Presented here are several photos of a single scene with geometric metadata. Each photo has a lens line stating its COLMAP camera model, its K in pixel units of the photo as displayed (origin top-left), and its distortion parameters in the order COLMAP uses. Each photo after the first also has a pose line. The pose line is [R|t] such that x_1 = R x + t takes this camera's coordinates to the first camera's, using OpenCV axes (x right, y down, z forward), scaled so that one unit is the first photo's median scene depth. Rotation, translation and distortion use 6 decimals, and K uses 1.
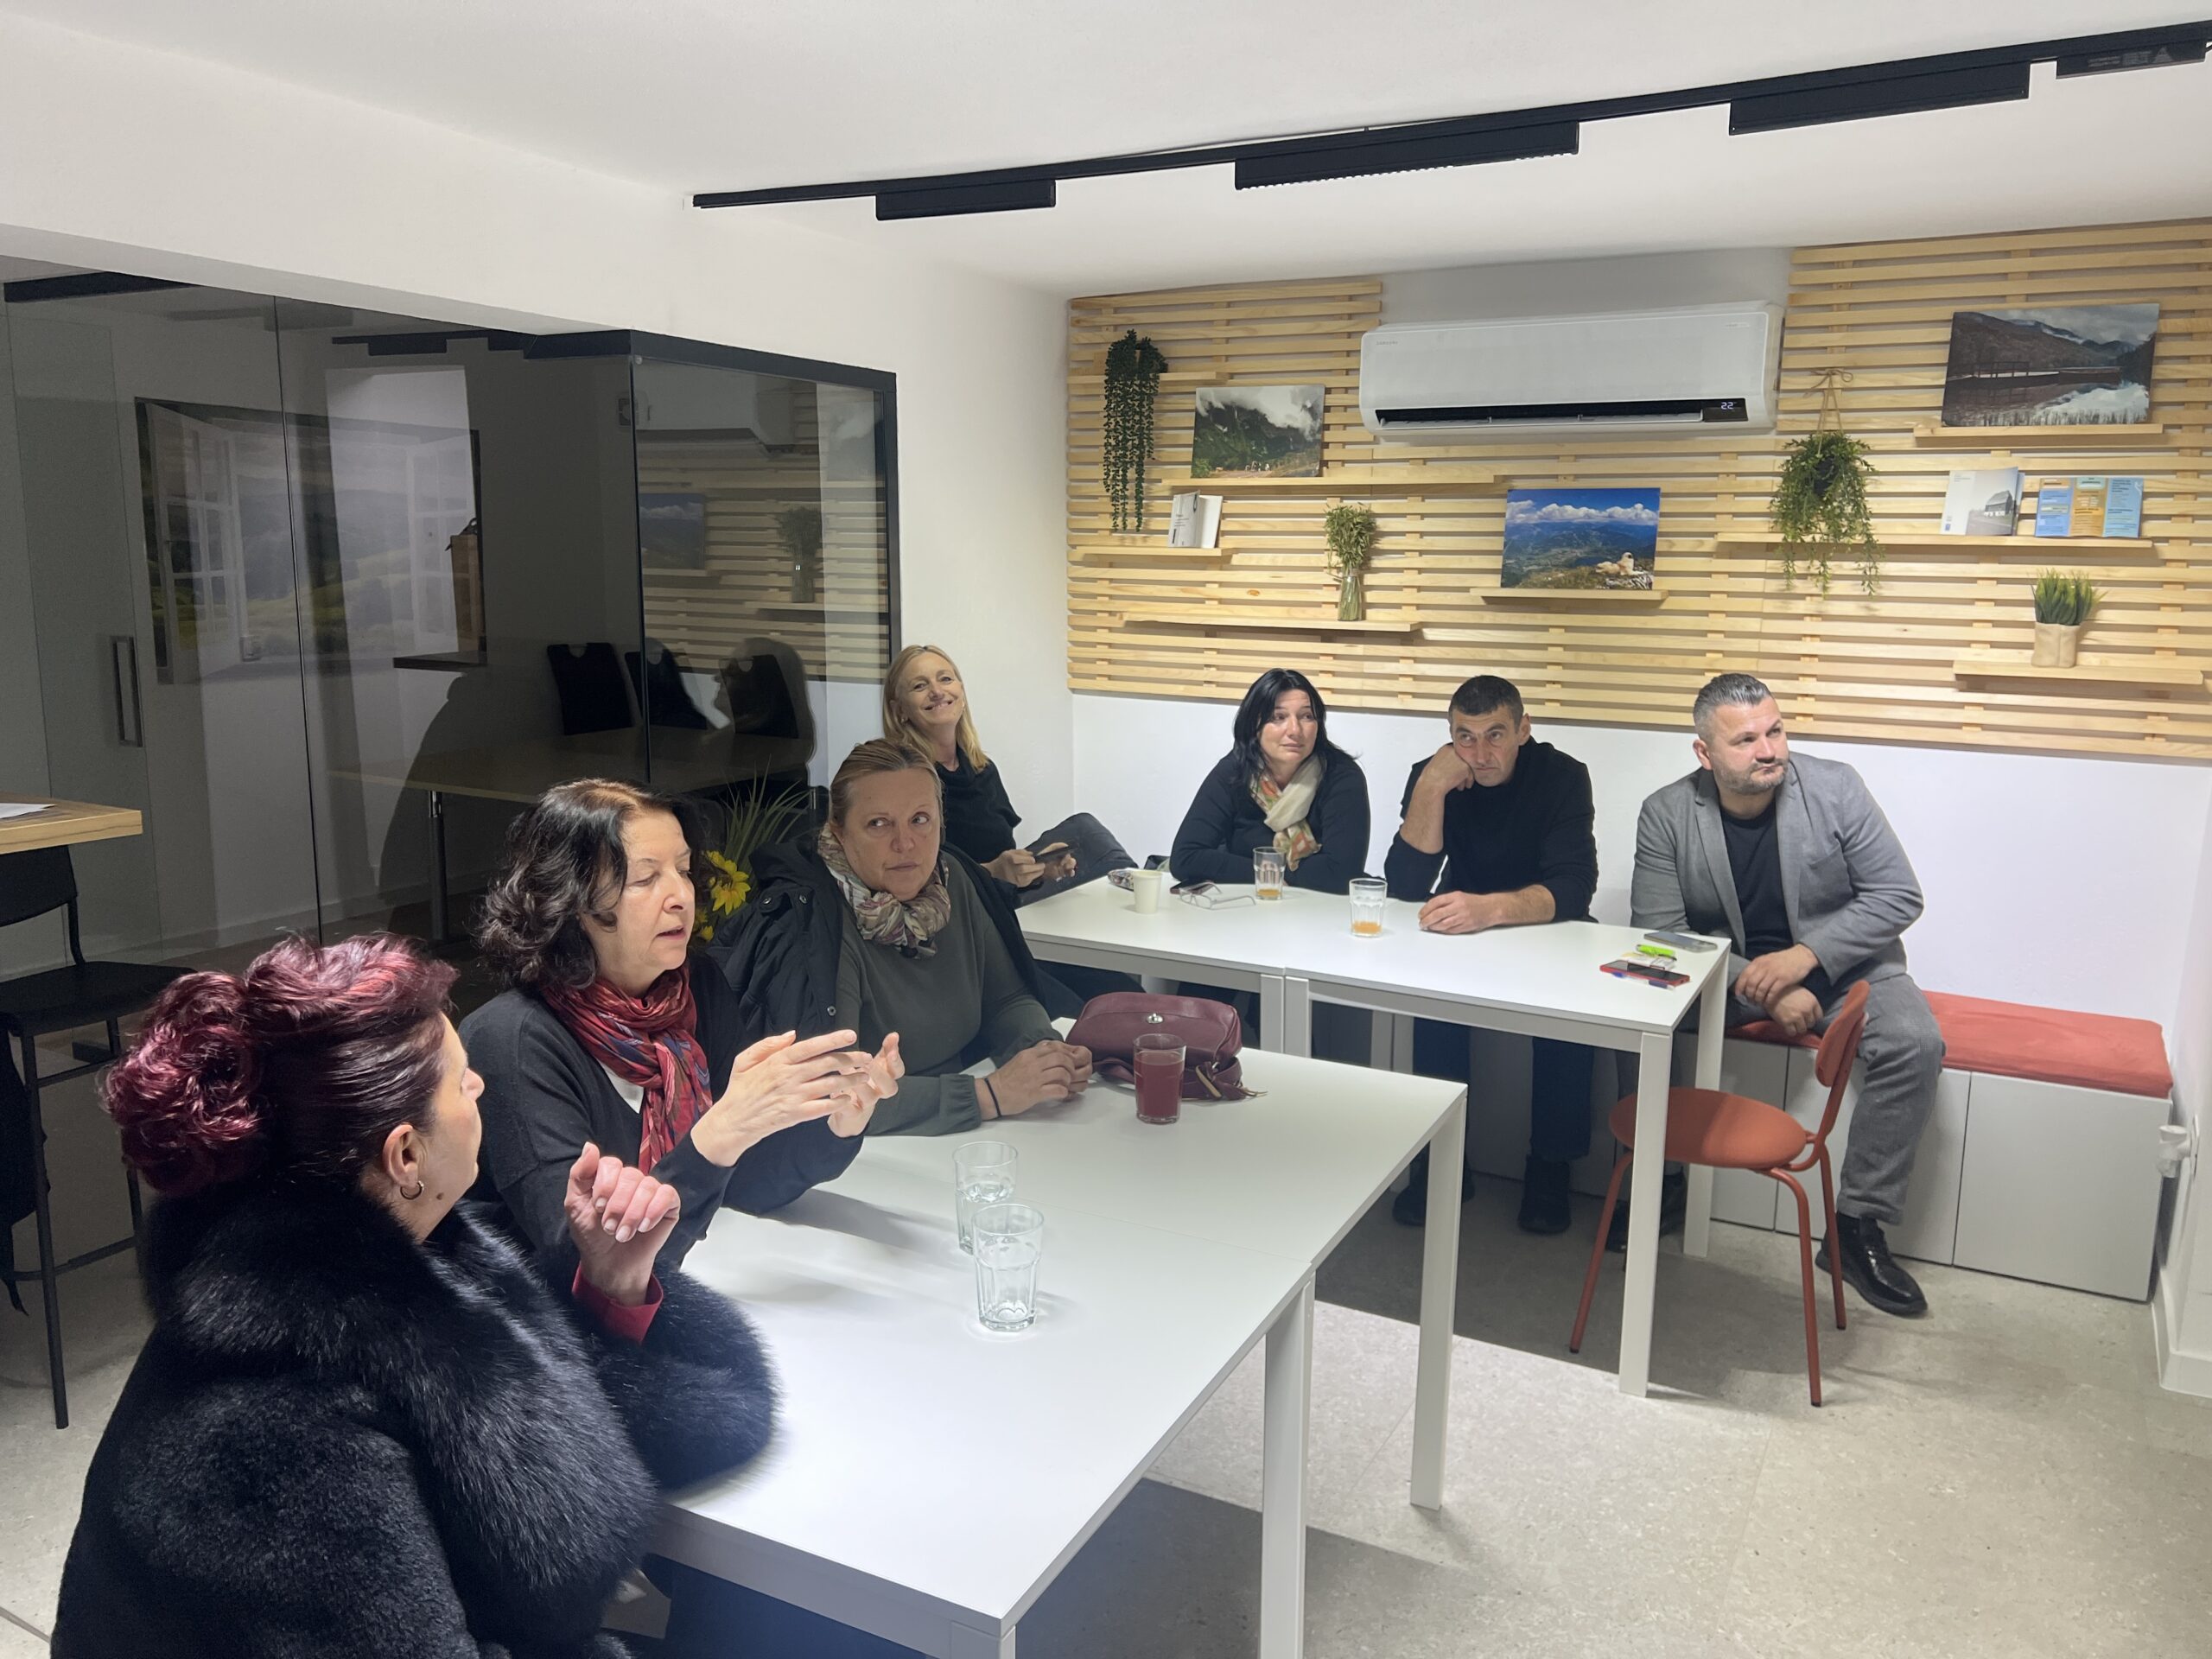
lens RADIAL K [[1680.0, 0, 1106.0], [0, 1680.0, 829.5], [0, 0, 1]] dist [-0.000962, -0.001820]
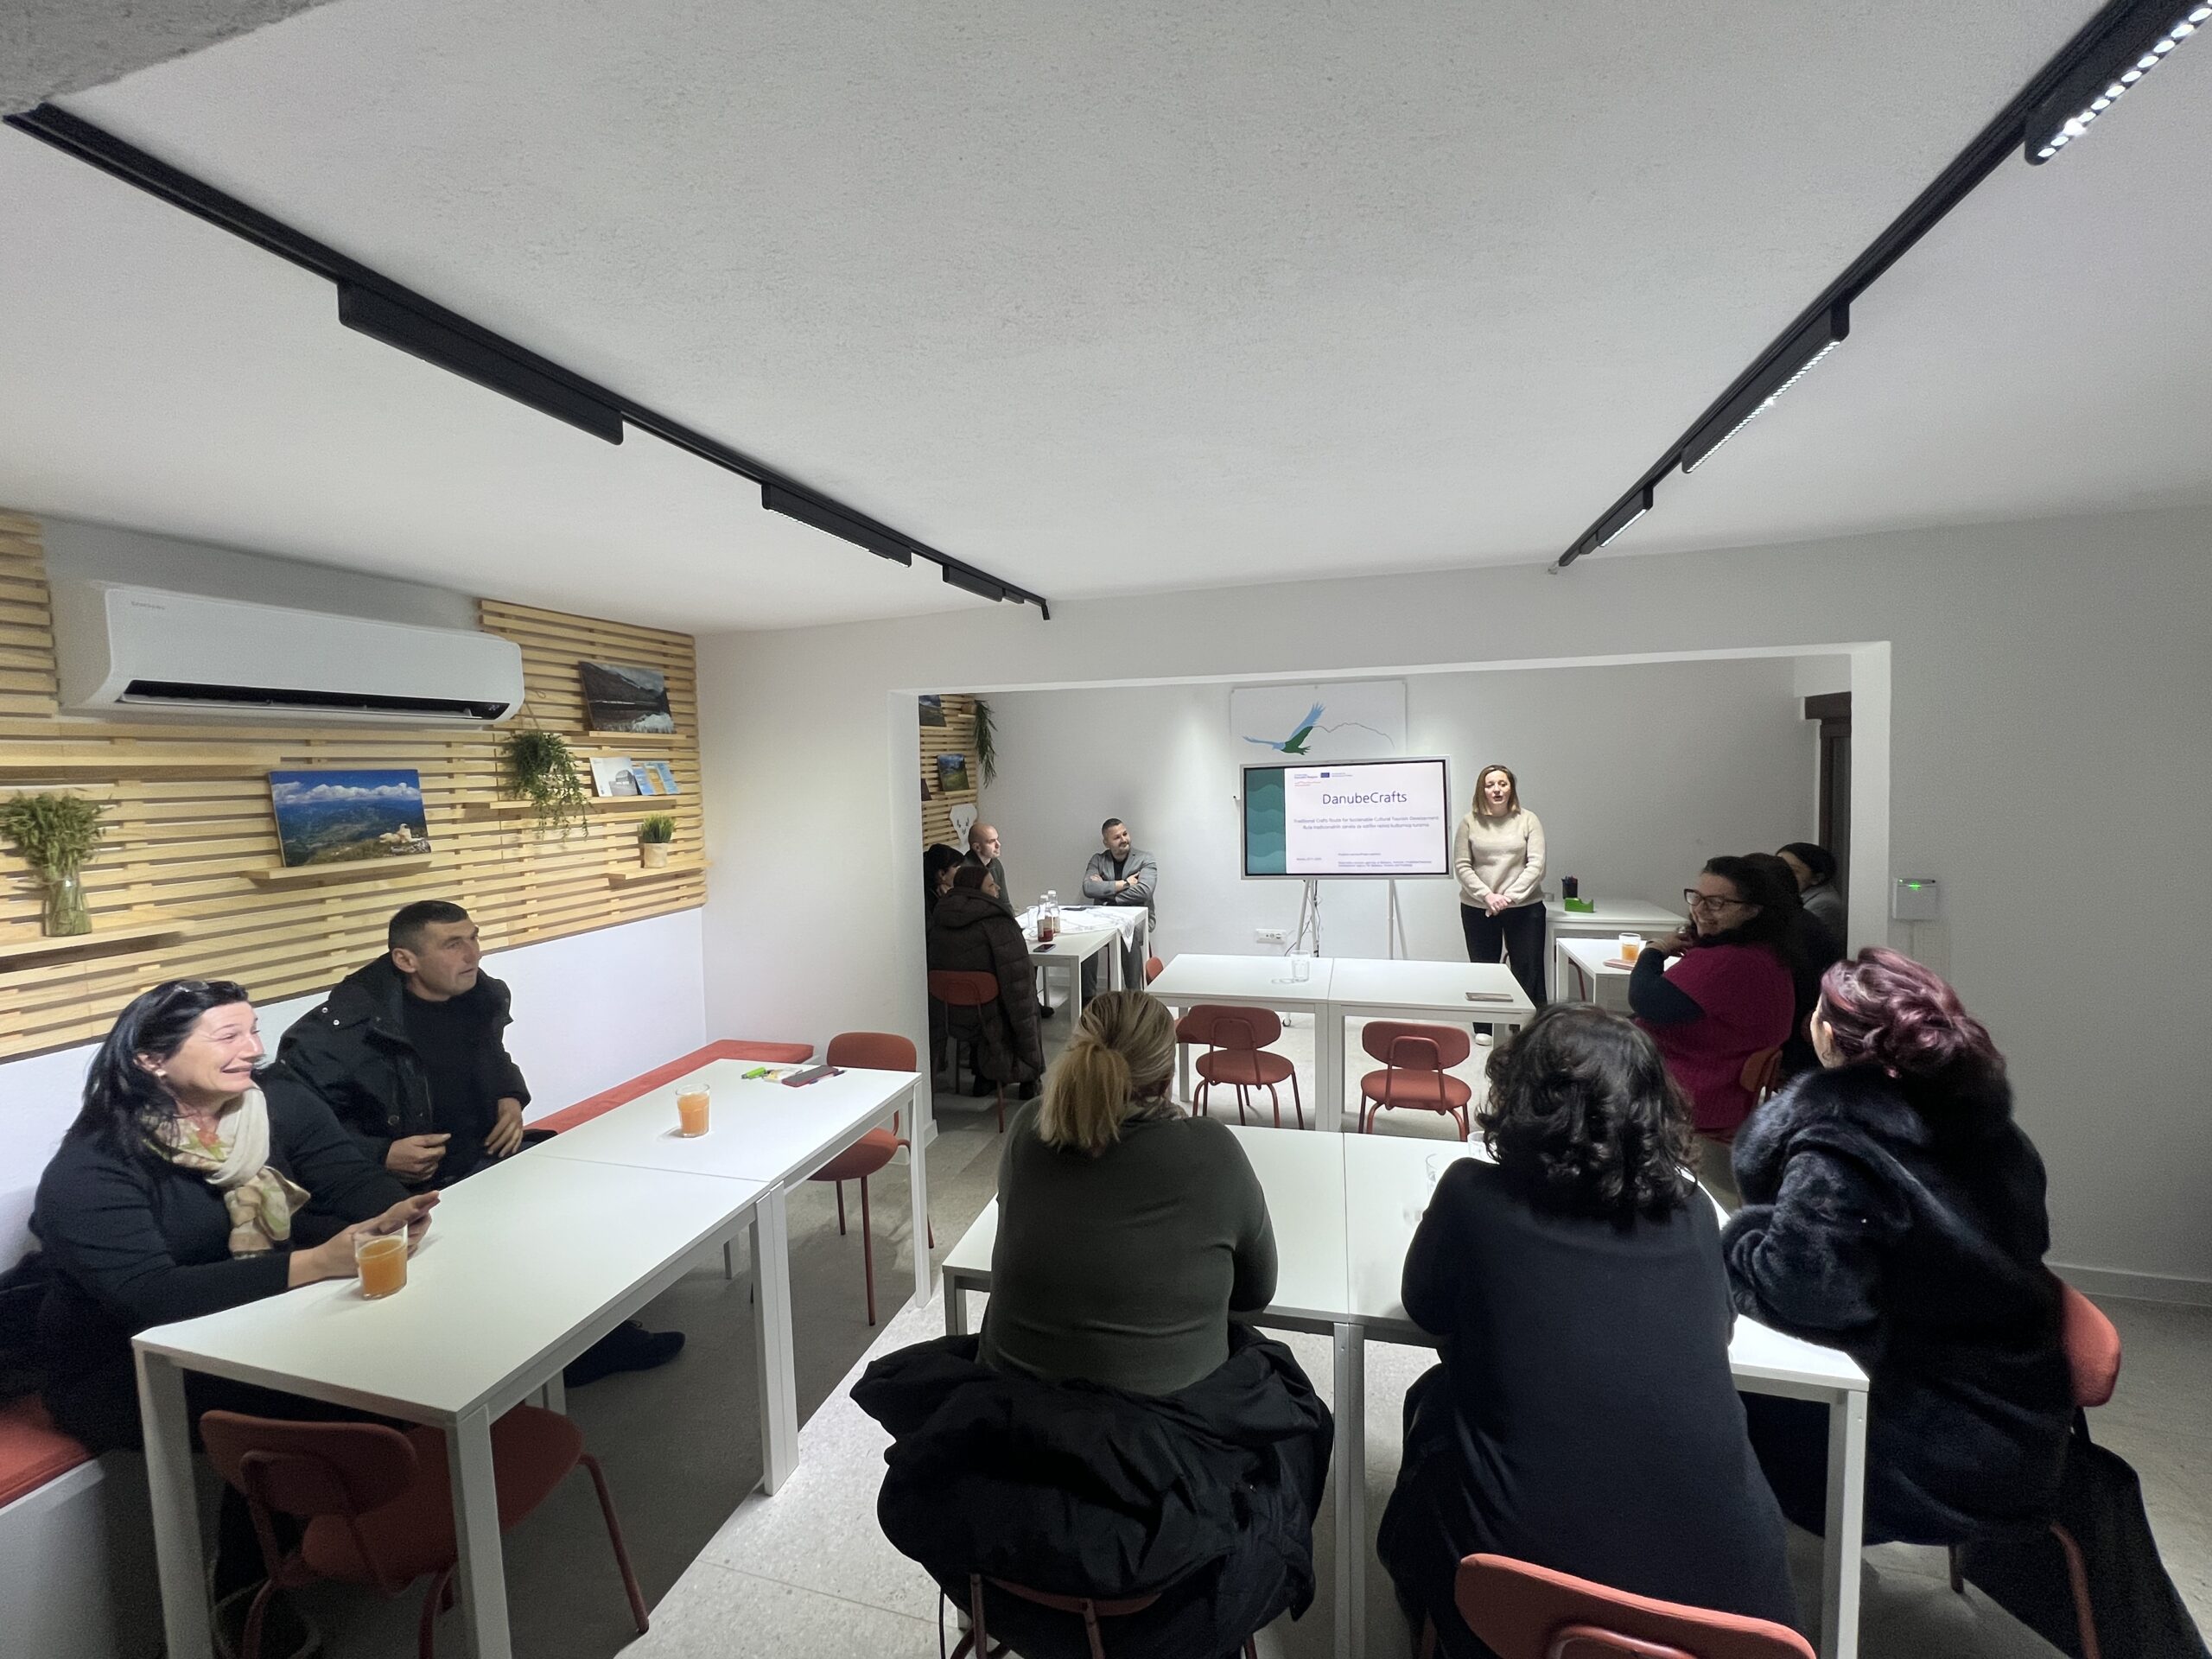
lens RADIAL K [[873.8, 0, 1106.0], [0, 873.8, 829.5], [0, 0, 1]] dist [0.001167, 0.000084]
pose [[-0.215589, -0.070925, 0.973905, -0.392440], [0.198215, 0.973416, 0.114767, -0.134238], [-0.956155, 0.217785, -0.195799, 0.653776]]
